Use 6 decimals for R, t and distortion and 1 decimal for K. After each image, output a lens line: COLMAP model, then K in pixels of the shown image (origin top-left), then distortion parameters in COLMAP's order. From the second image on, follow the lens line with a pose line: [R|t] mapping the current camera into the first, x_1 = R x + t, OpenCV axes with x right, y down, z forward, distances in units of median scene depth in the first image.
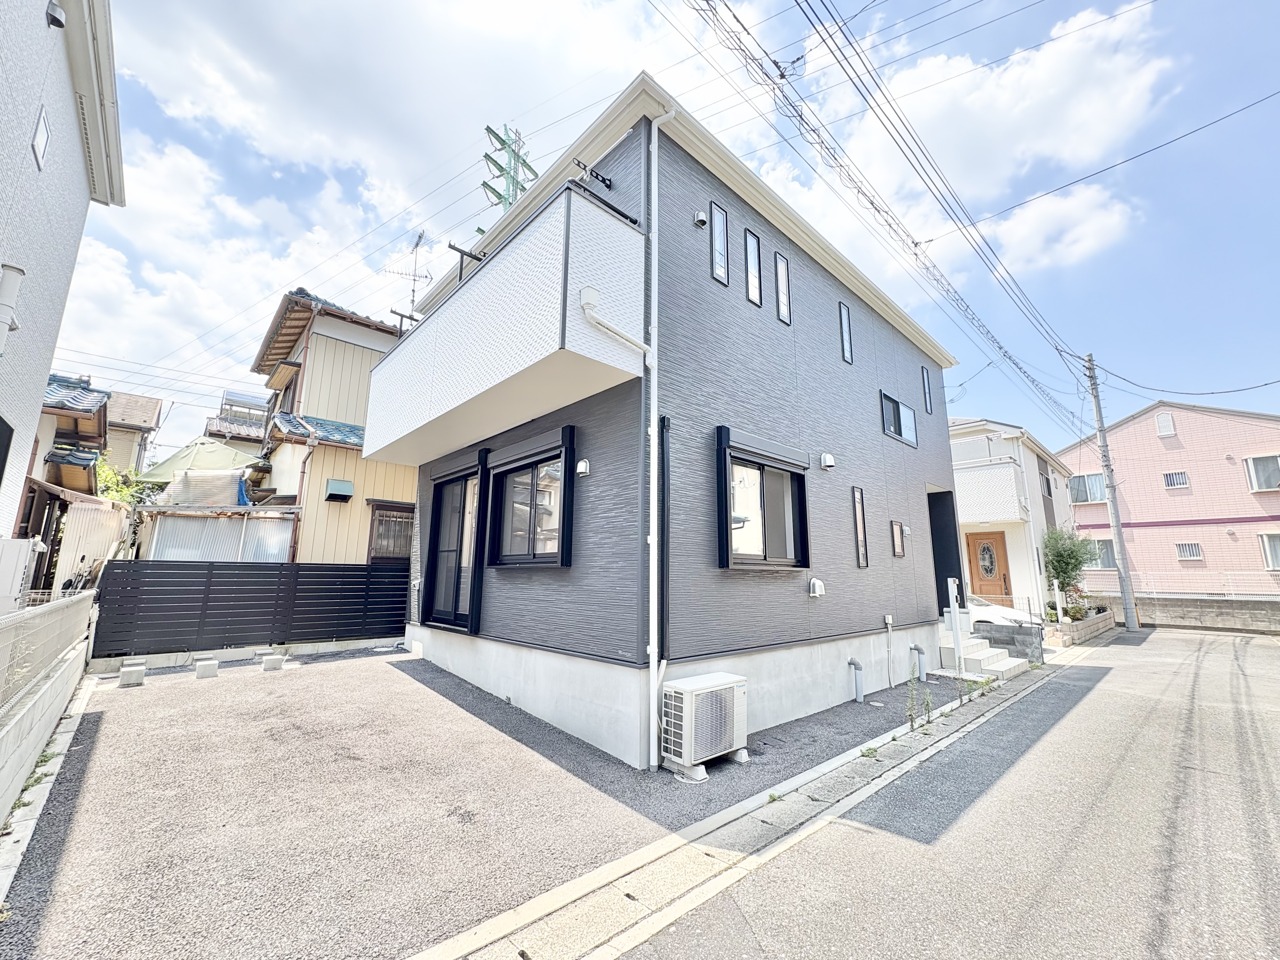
lens RADIAL K [[510.4, 0, 640.8], [0, 510.4, 480.3], [0, 0, 1]] dist [0.000911, -0.000042]
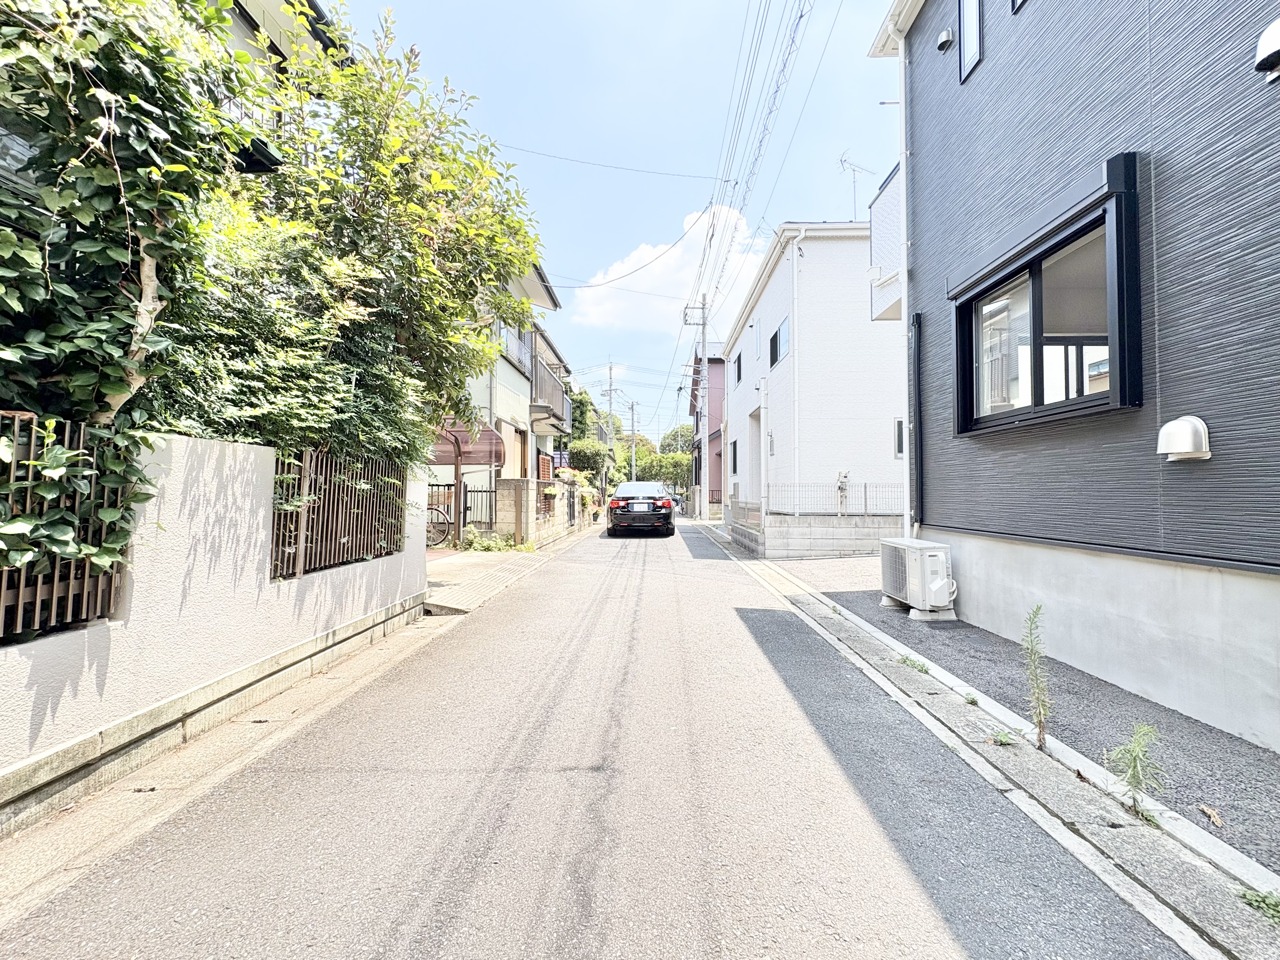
lens RADIAL K [[510.4, 0, 640.8], [0, 510.4, 480.3], [0, 0, 1]] dist [0.000911, -0.000042]
pose [[-0.701323, -0.028070, -0.712290, 0.991576], [0.124951, 0.978913, -0.161604, 0.265775], [0.701807, -0.202338, -0.683027, 1.004007]]
